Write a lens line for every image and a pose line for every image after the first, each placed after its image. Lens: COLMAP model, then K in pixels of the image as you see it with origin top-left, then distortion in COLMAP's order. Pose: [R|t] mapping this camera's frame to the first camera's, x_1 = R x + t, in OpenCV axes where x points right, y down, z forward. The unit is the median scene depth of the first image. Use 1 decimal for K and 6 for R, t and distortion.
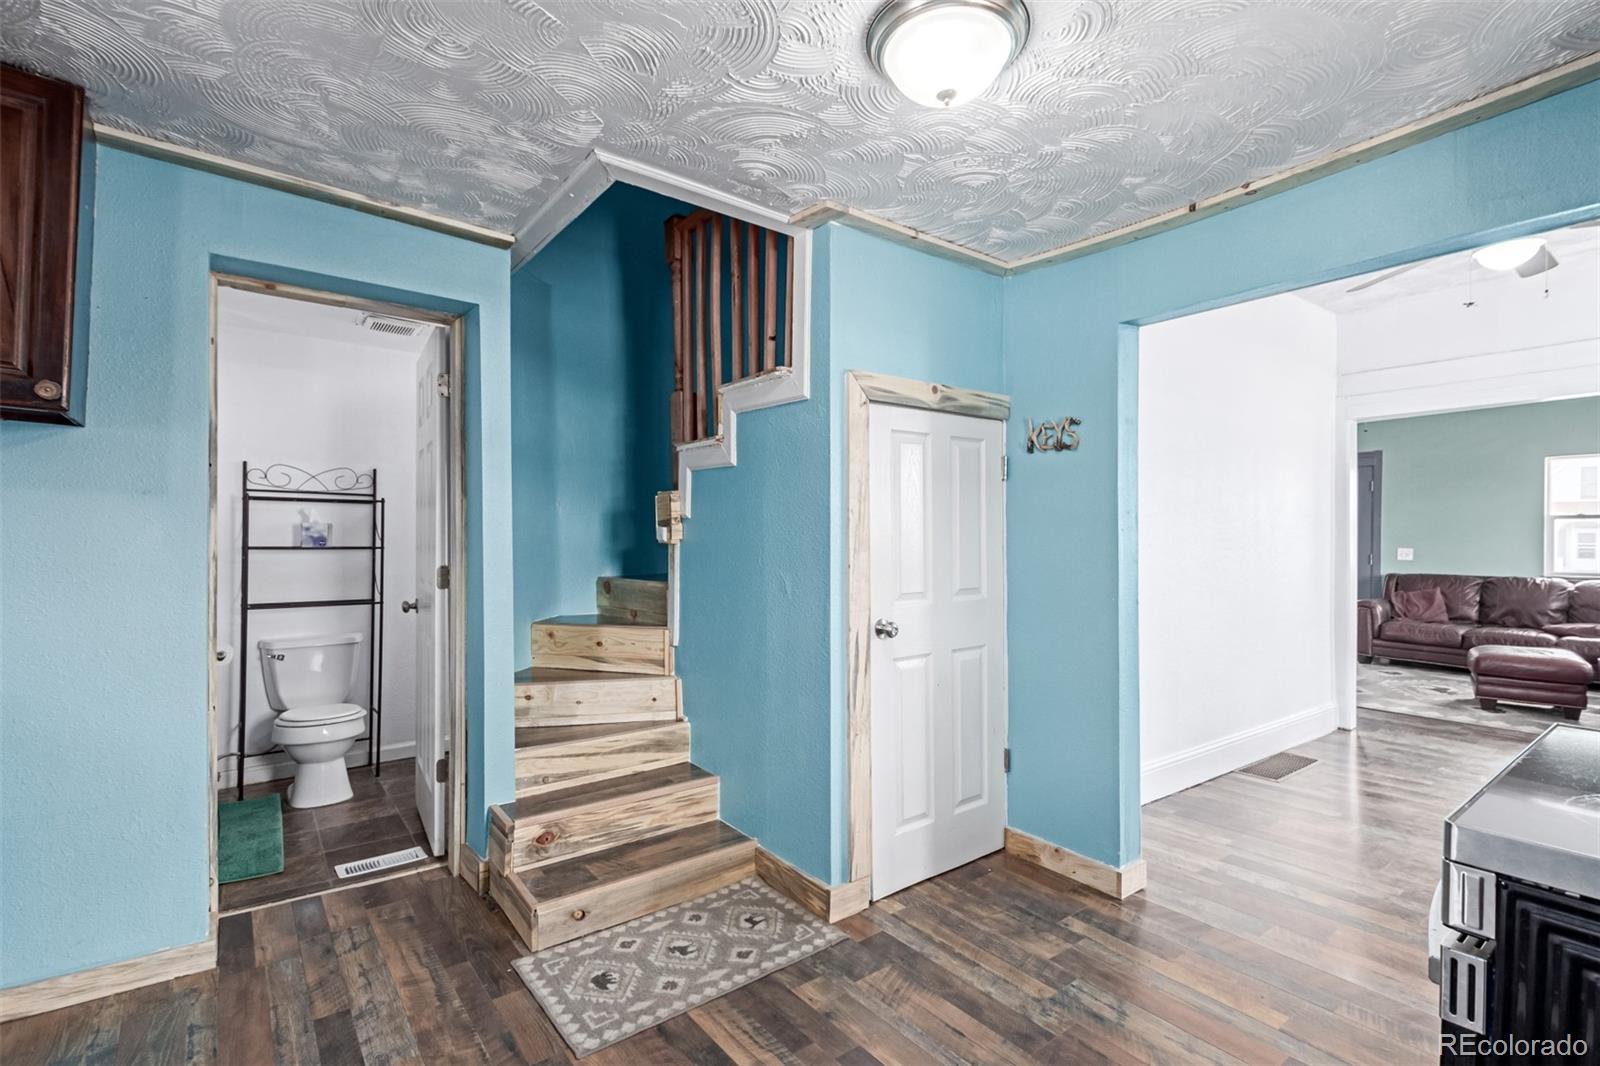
lens RADIAL K [[751.0, 0, 809.0], [0, 751.0, 538.7], [0, 0, 1]] dist [0.008826, -0.001506]
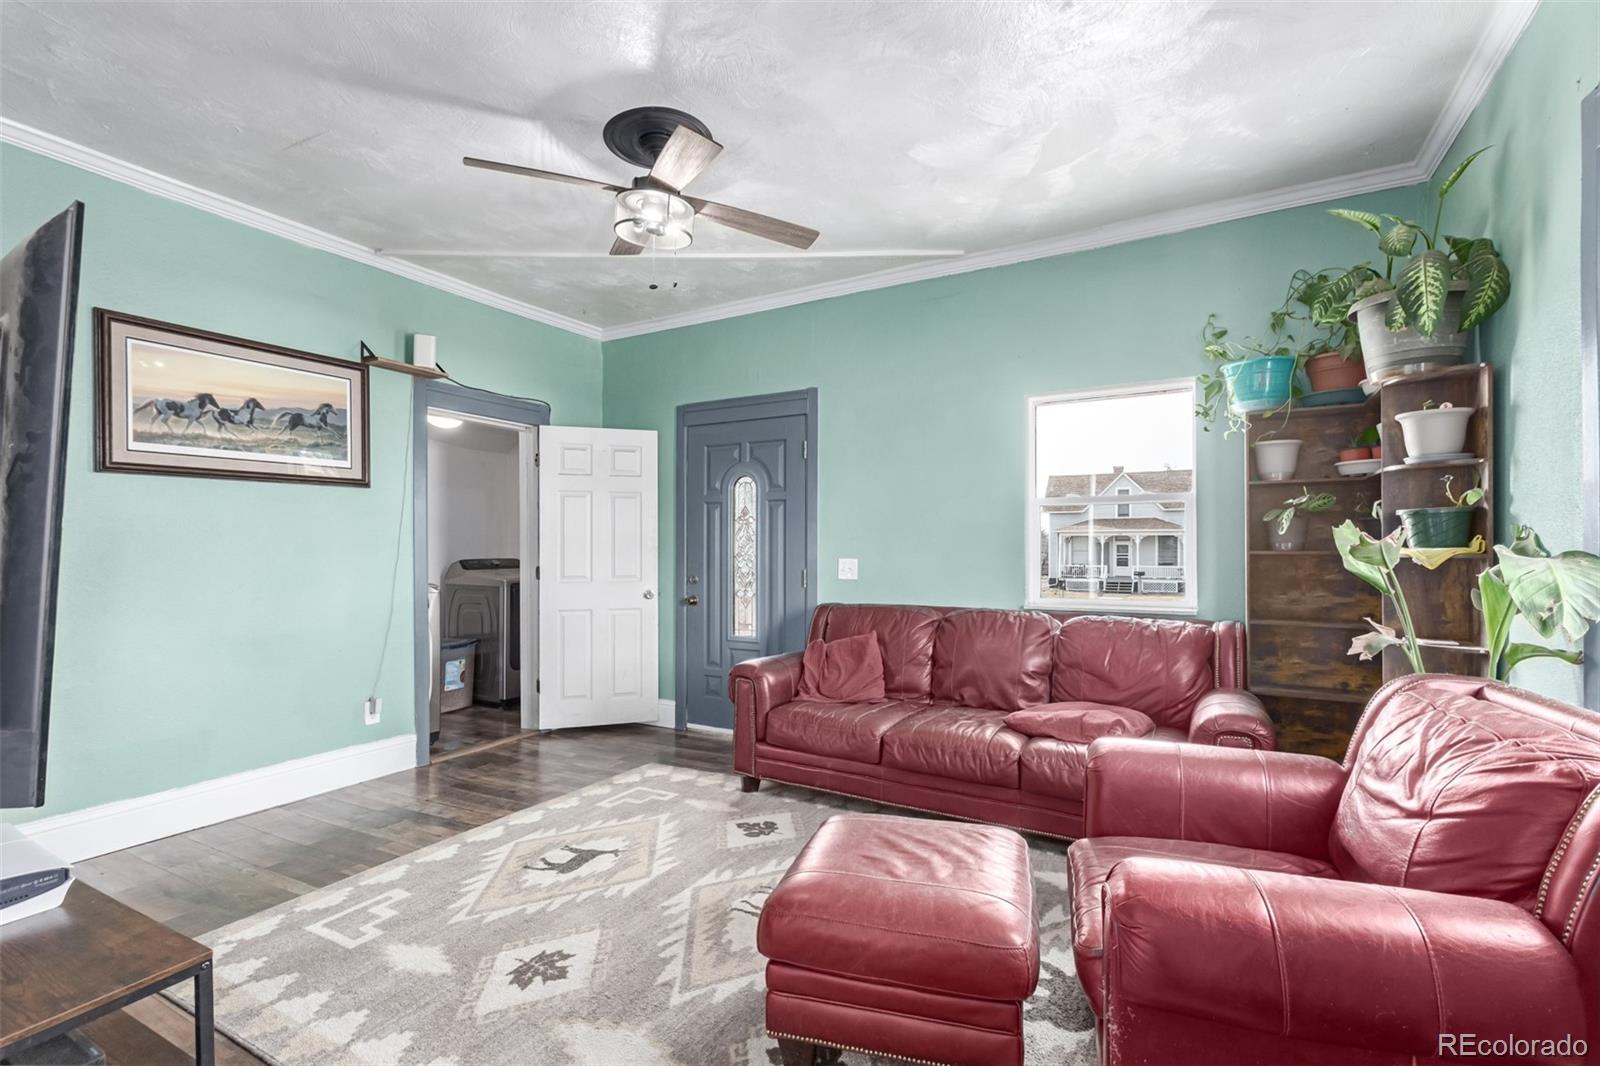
lens RADIAL K [[751.0, 0, 809.0], [0, 751.0, 538.7], [0, 0, 1]] dist [0.008826, -0.001506]
pose [[0.921419, 0.000556, 0.388570, 0.612057], [0.004919, 0.999902, -0.013096, 0.006074], [-0.388539, 0.013978, 0.921326, 0.551519]]
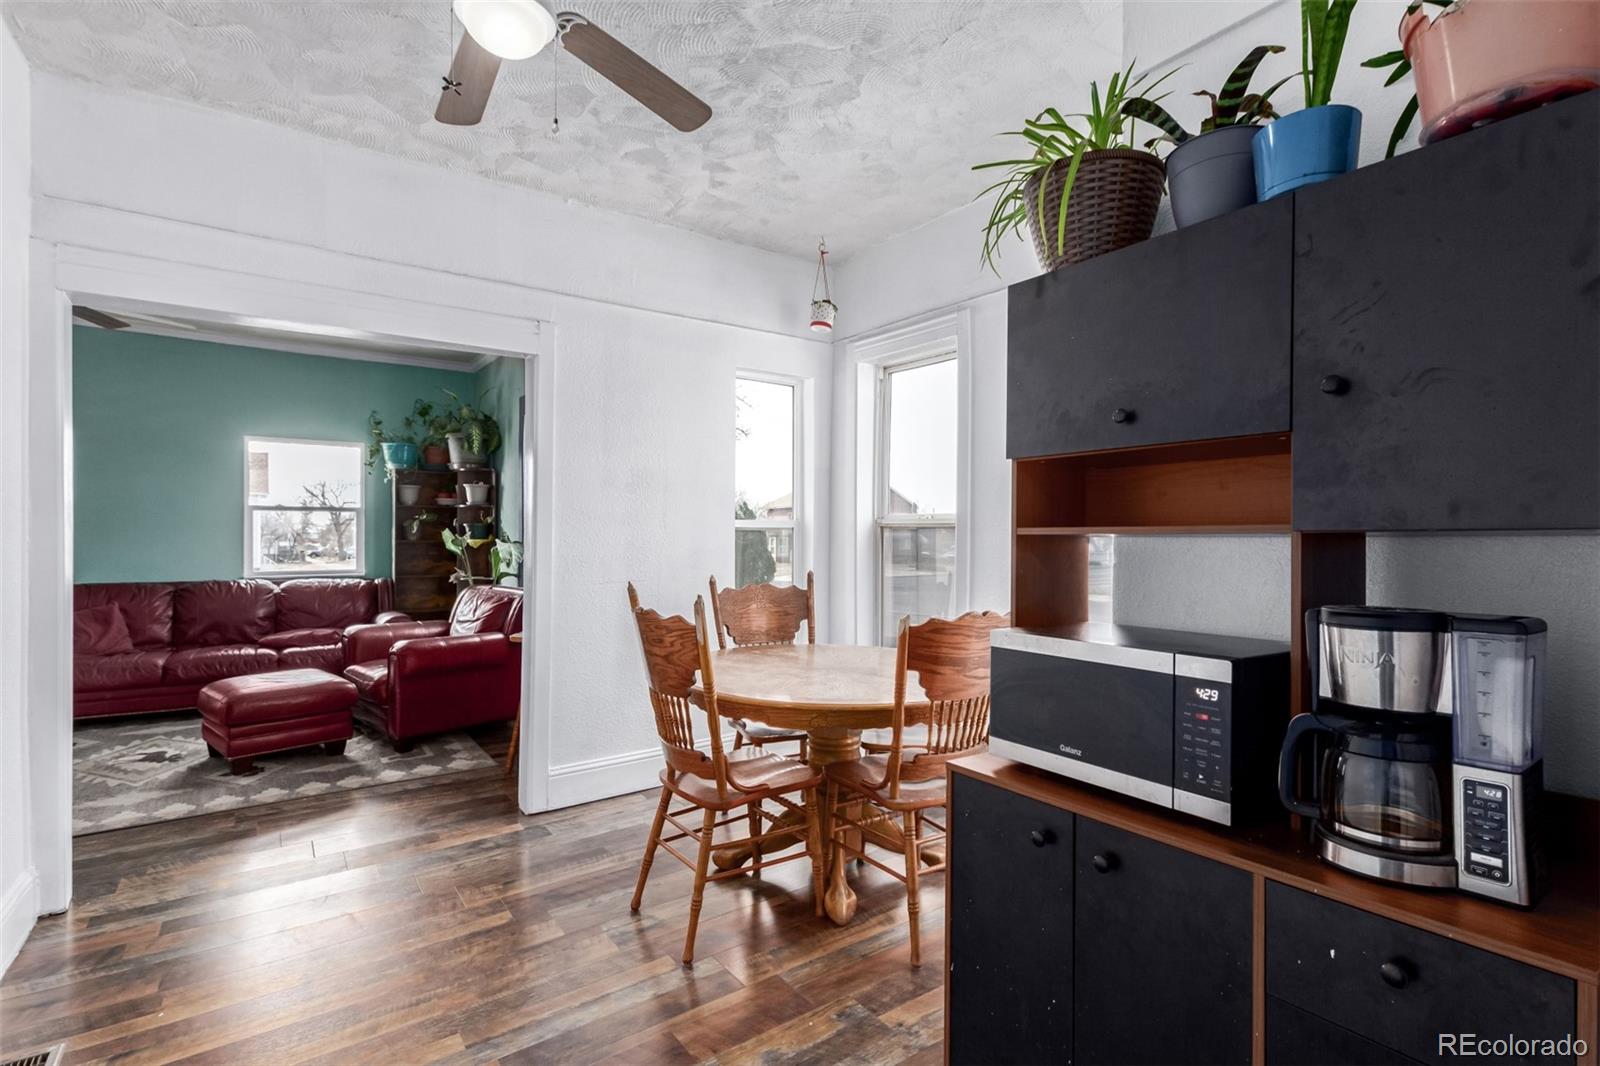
lens RADIAL K [[751.0, 0, 809.0], [0, 751.0, 538.7], [0, 0, 1]] dist [0.008826, -0.001506]
pose [[0.042921, -0.006652, 0.999056, 0.167014], [-0.000212, 0.999978, 0.006667, 0.000628], [-0.999078, -0.000498, 0.042918, 0.342070]]
